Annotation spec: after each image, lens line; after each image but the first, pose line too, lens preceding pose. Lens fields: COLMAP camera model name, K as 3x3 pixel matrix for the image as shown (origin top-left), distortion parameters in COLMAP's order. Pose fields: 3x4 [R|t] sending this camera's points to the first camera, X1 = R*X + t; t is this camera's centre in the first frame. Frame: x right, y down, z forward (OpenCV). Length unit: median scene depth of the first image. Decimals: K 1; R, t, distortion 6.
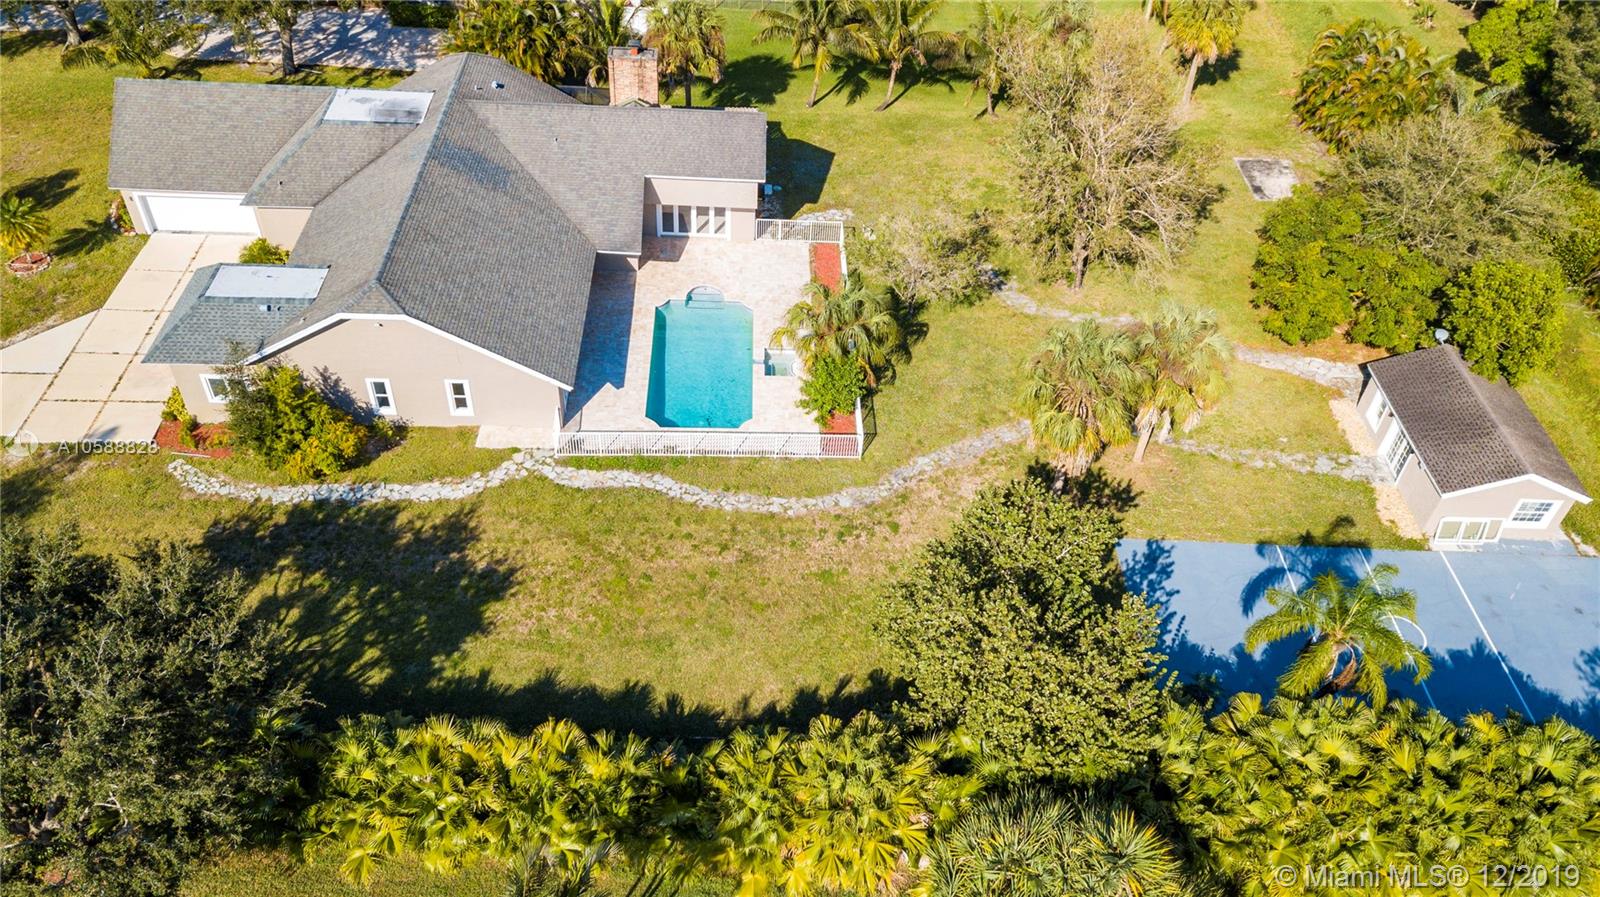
lens RADIAL K [[1193.5, 0, 800.0], [0, 1193.5, 448.5], [0, 0, 1]] dist [0.028199, -0.000492]
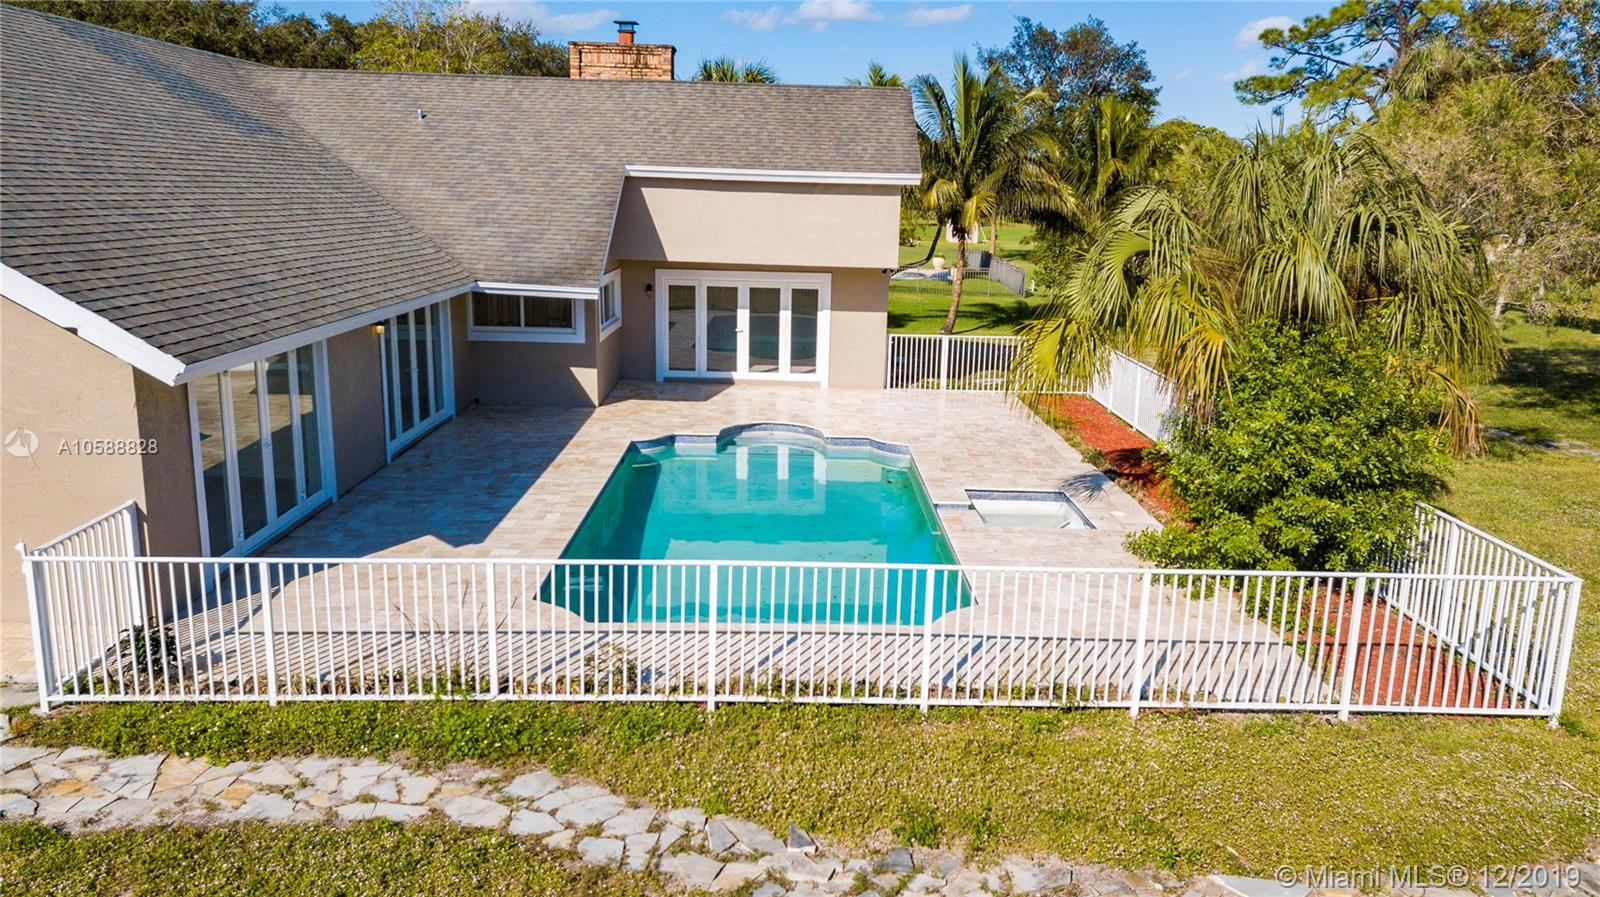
lens RADIAL K [[1193.5, 0, 800.0], [0, 1193.5, 448.5], [0, 0, 1]] dist [0.028199, -0.000492]
pose [[0.999229, -0.028141, -0.027361, -0.072199], [0.009809, 0.854033, -0.520126, 0.075783], [0.038004, 0.519457, 0.853651, 0.817488]]
